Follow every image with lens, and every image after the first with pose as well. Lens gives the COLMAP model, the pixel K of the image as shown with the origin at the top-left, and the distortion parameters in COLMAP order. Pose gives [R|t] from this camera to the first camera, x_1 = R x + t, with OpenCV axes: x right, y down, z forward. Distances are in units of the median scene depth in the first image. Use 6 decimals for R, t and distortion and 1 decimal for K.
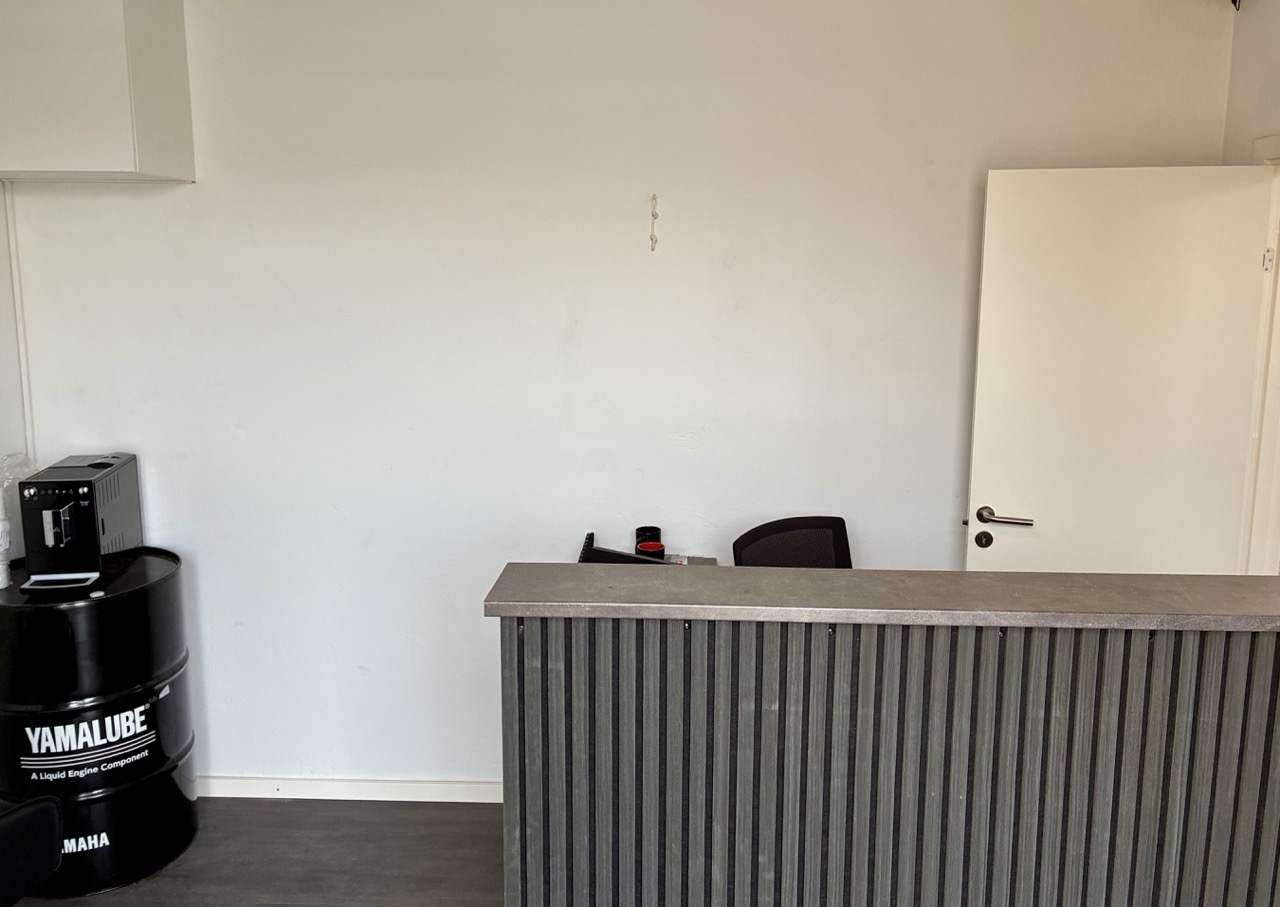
lens RADIAL K [[1017.4, 0, 640.0], [0, 1017.4, 453.5], [0, 0, 1]] dist [0.000290, -0.000728]
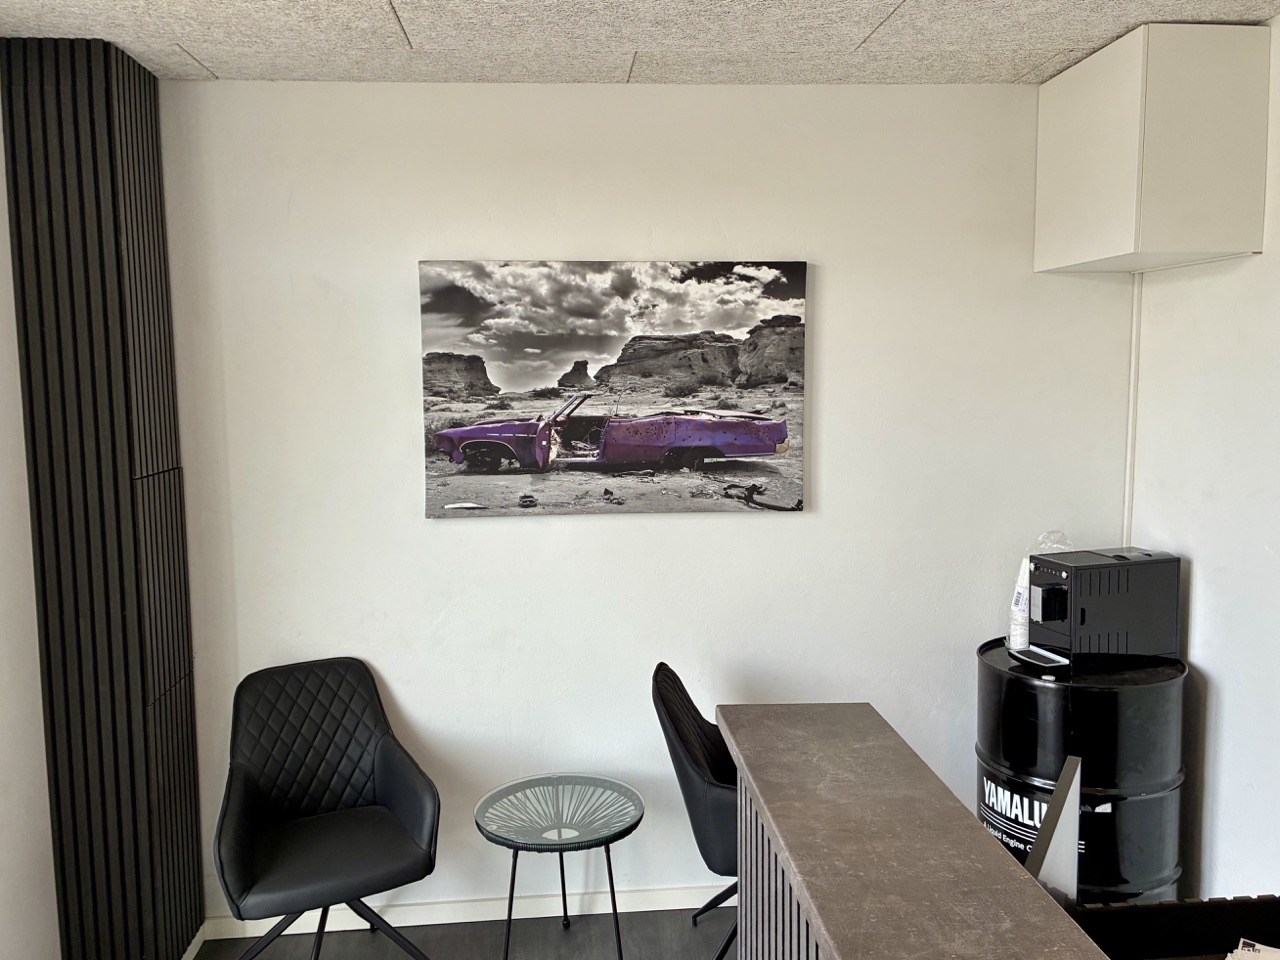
lens RADIAL K [[1052.5, 0, 640.0], [0, 1052.5, 480.0], [0, 0, 1]] dist [0.003179, 0.000183]
pose [[0.110534, 0.097757, -0.989053, 0.429484], [-0.168175, 0.982640, 0.078328, -0.067101], [0.979540, 0.157676, 0.125055, 0.440519]]
